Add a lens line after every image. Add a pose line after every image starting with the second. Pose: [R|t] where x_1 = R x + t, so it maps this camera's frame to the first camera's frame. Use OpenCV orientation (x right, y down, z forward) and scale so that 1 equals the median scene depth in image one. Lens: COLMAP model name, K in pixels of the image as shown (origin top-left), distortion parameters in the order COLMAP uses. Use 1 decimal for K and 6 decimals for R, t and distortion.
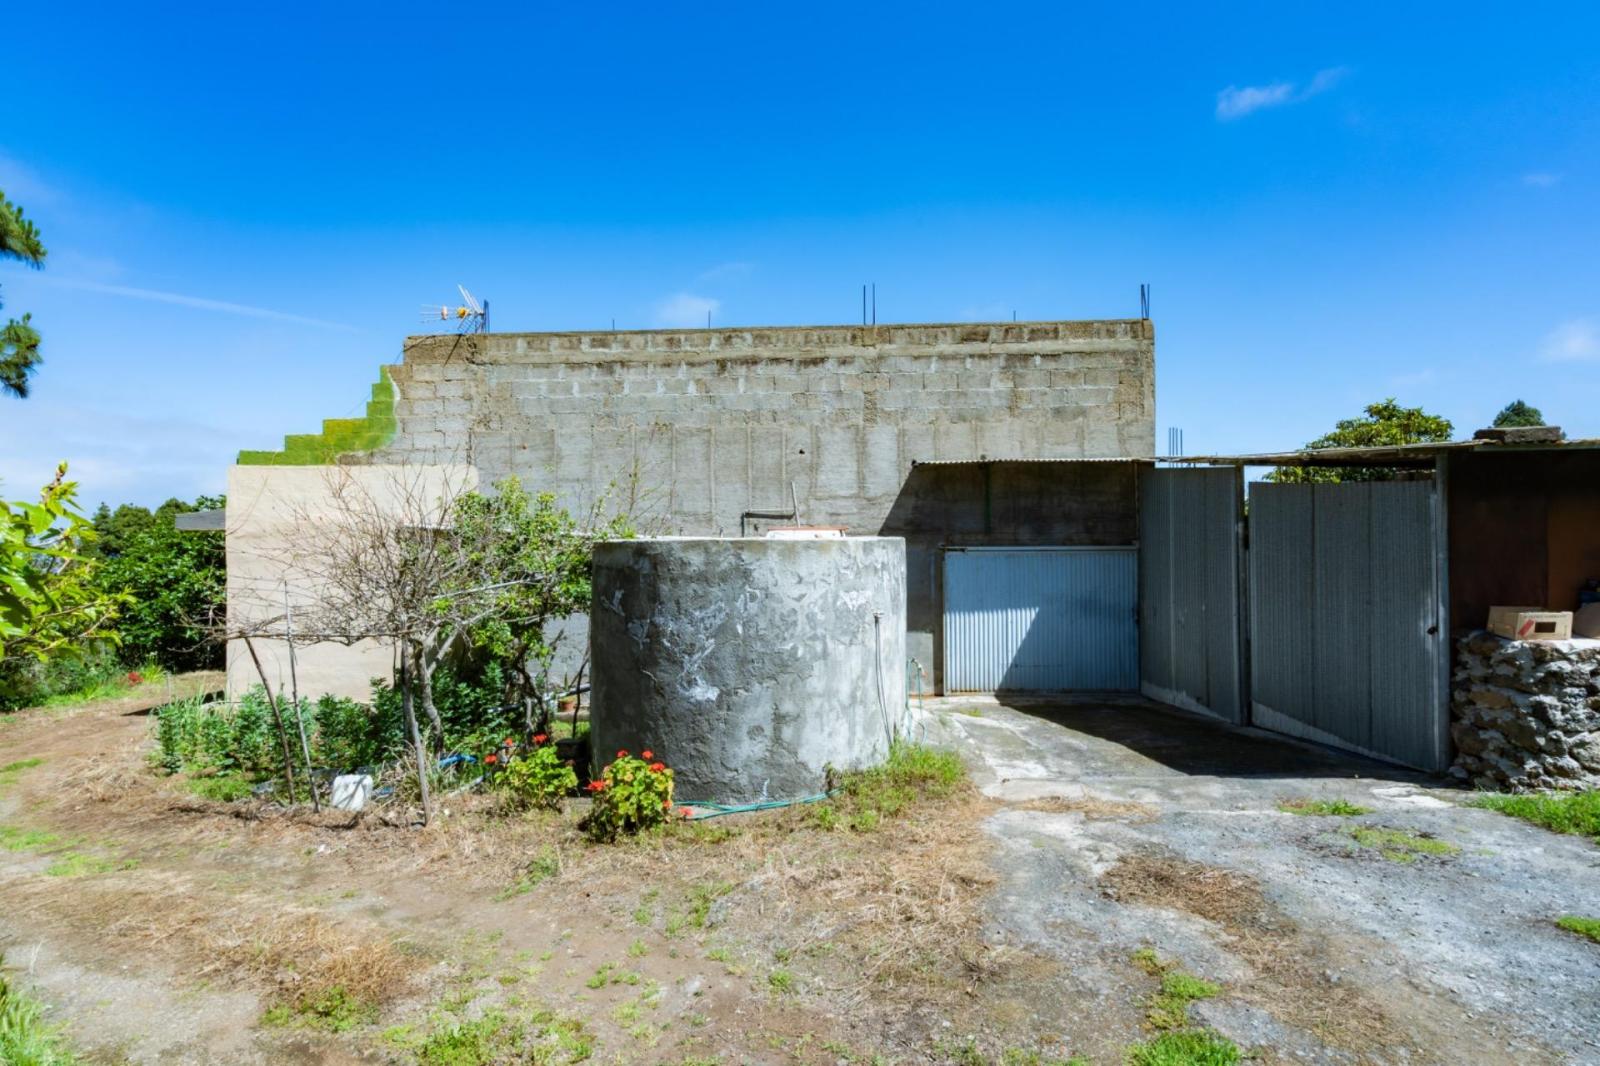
lens RADIAL K [[748.3, 0, 799.5], [0, 748.3, 535.5], [0, 0, 1]] dist [-0.005530, -0.000288]
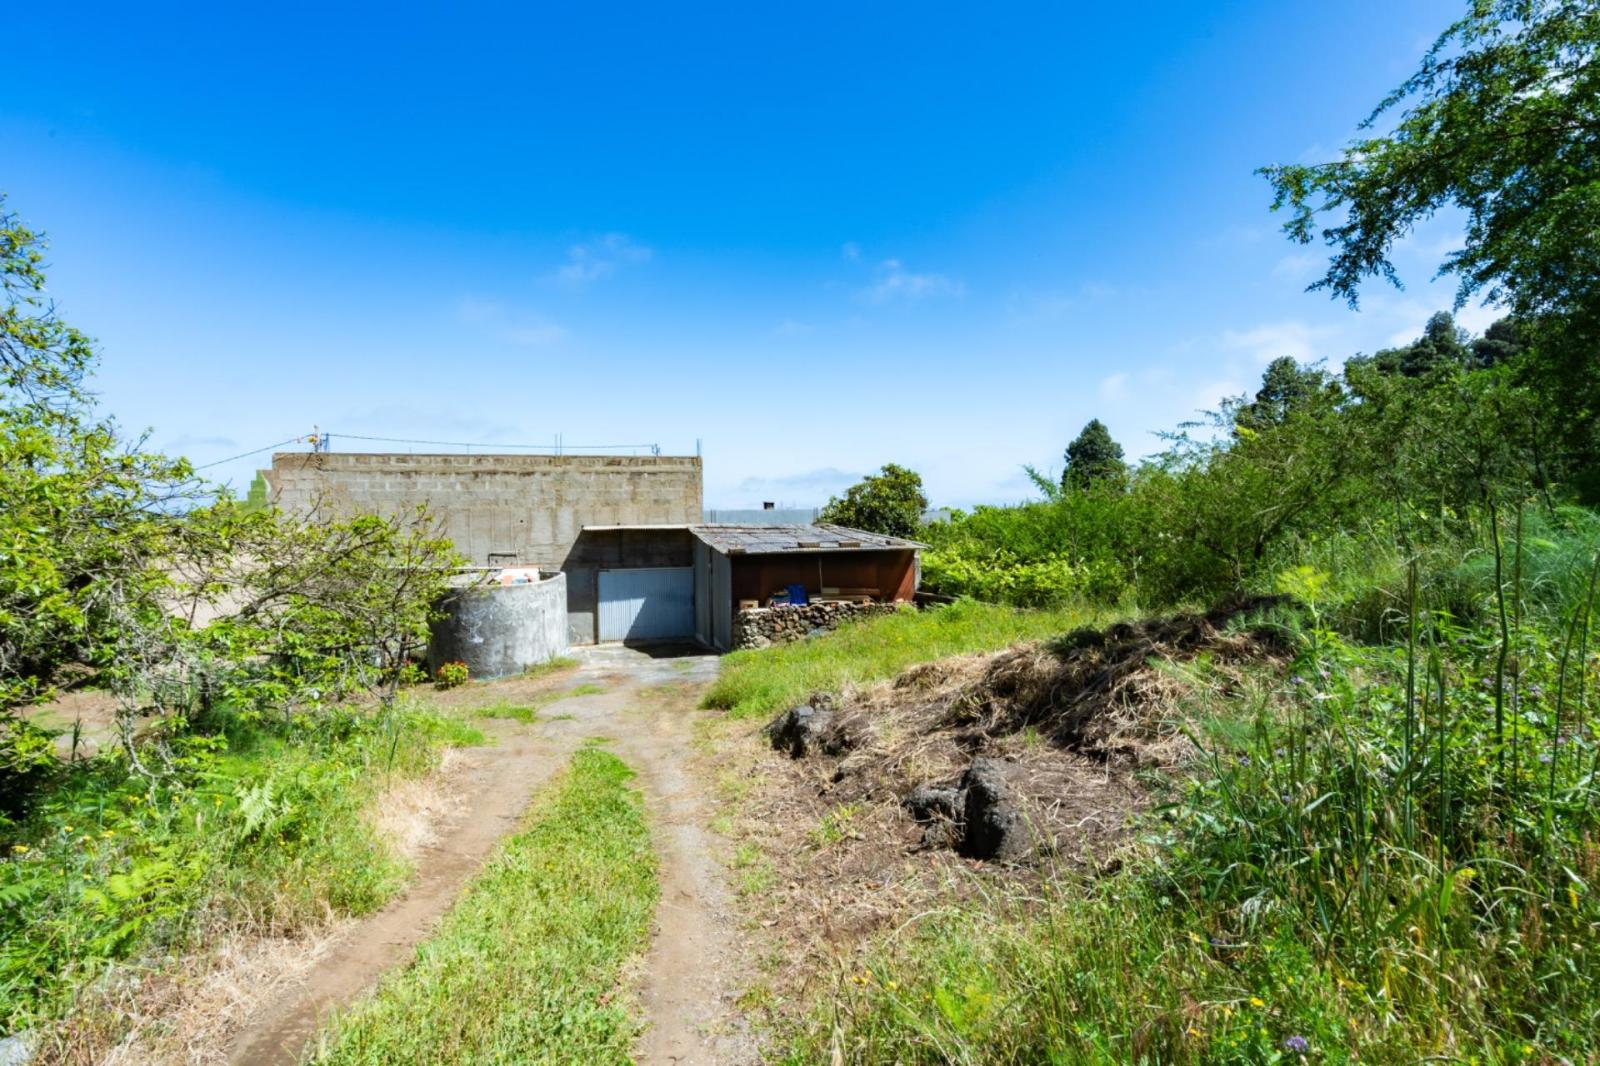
lens RADIAL K [[748.3, 0, 800.1], [0, 748.3, 530.5], [0, 0, 1]] dist [-0.005530, -0.000288]
pose [[0.946878, -0.010624, 0.321417, 0.062554], [0.000700, 0.999520, 0.030975, -0.148591], [-0.321592, -0.029105, 0.946431, -1.048032]]
